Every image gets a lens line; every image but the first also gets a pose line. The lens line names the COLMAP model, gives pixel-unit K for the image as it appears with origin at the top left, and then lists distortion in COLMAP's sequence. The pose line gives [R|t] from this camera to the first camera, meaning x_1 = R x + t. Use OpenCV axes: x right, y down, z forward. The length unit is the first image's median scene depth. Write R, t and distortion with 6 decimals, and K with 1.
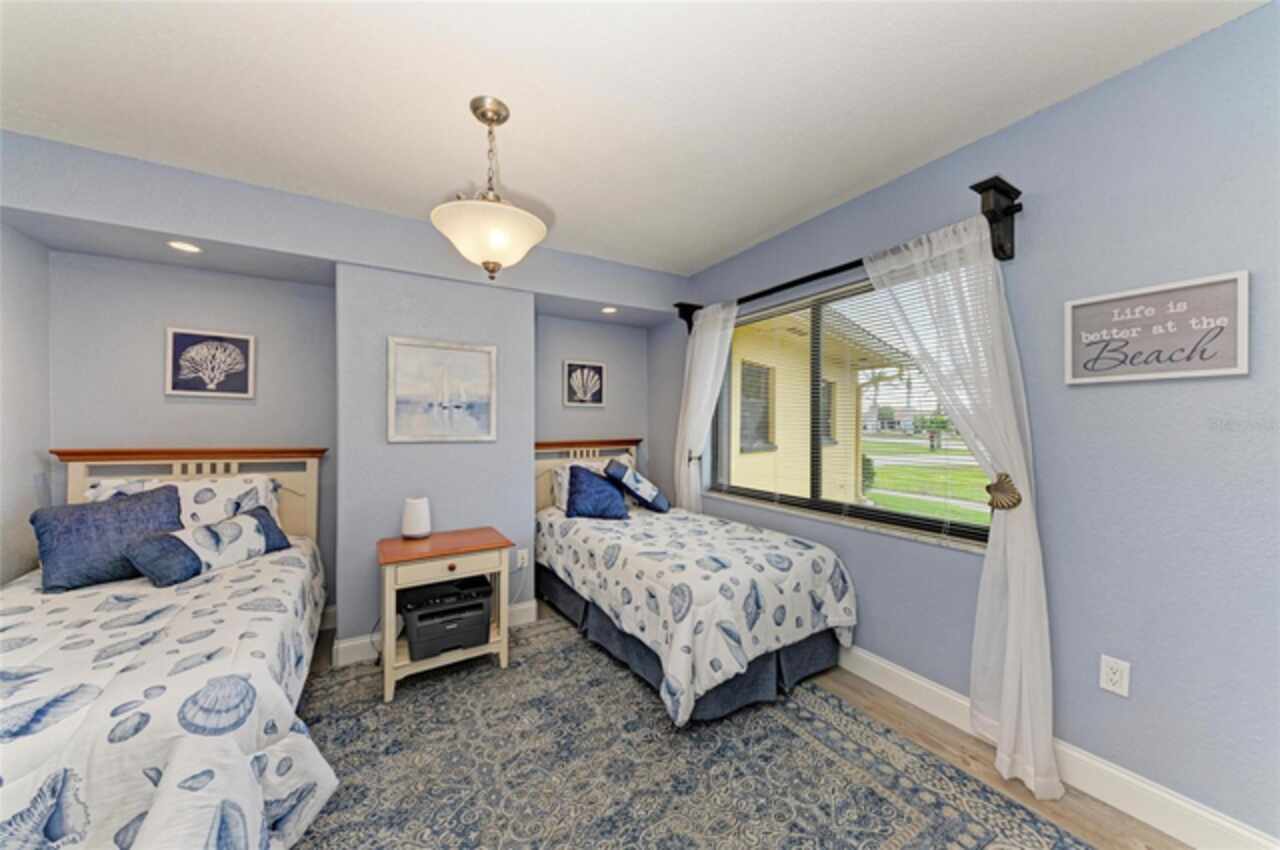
lens RADIAL K [[439.1, 0, 640.0], [0, 439.1, 425.0], [0, 0, 1]] dist [-0.000371, 0.000024]
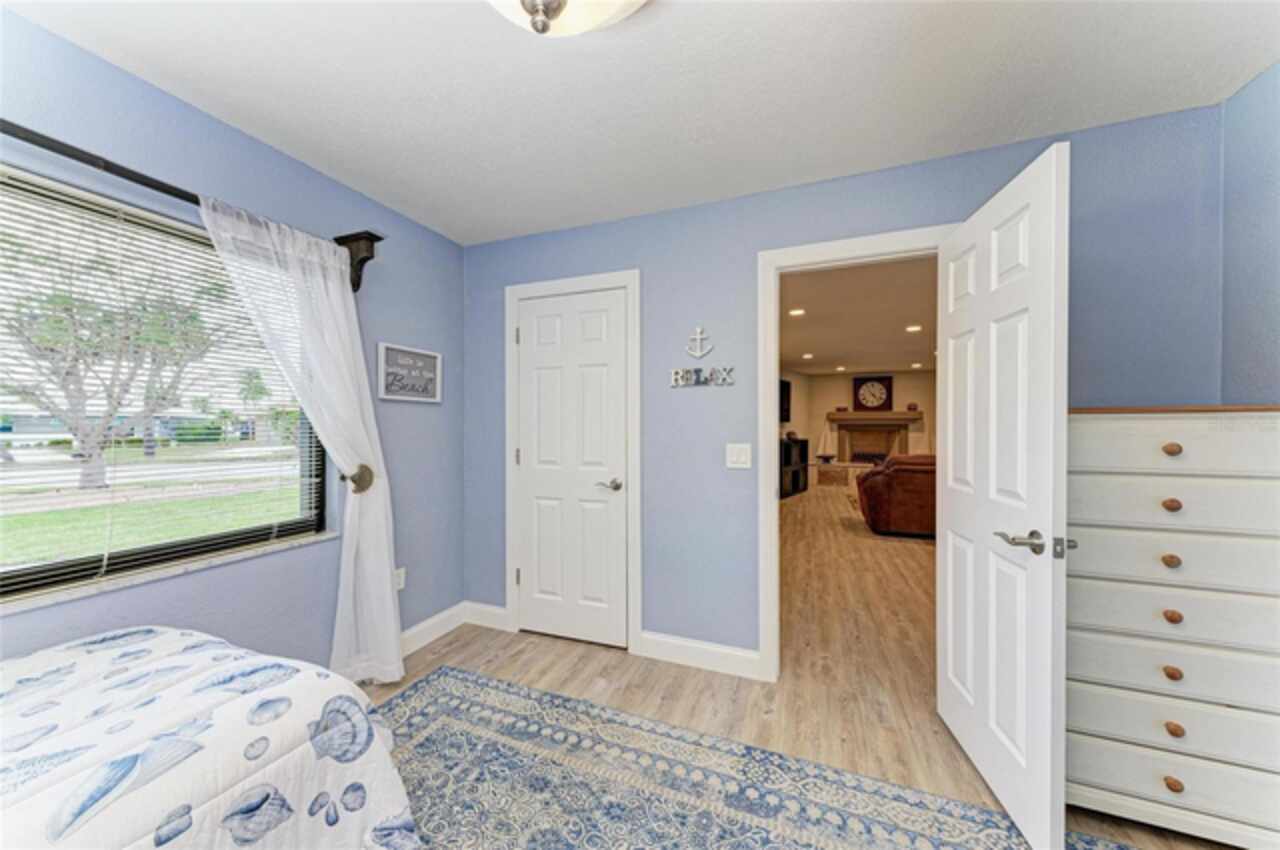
lens RADIAL K [[435.1, 0, 640.0], [0, 435.1, 425.0], [0, 0, 1]] dist [0.000426, 0.000014]
pose [[-0.603013, -0.001857, 0.797729, -0.751080], [-0.005887, 0.999980, -0.002122, -0.007232], [-0.797710, -0.005976, -0.603012, 1.266388]]
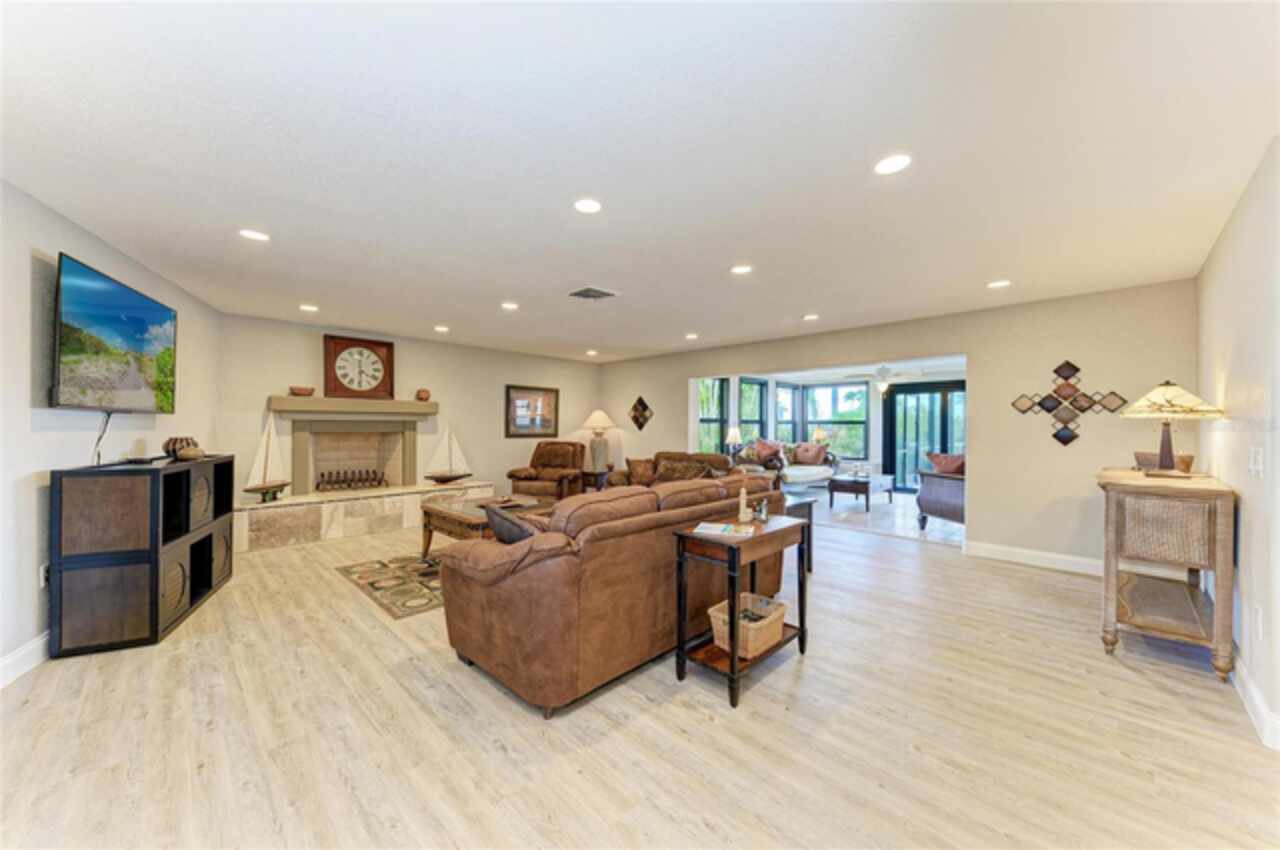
lens RADIAL K [[469.9, 0, 640.0], [0, 469.9, 425.0], [0, 0, 1]] dist [-0.001141, -0.000085]
pose [[-0.972259, -0.007803, -0.233775, -0.500057], [-0.006258, 0.999953, -0.007349, -0.007107], [0.233822, -0.005682, -0.972263, 0.937417]]
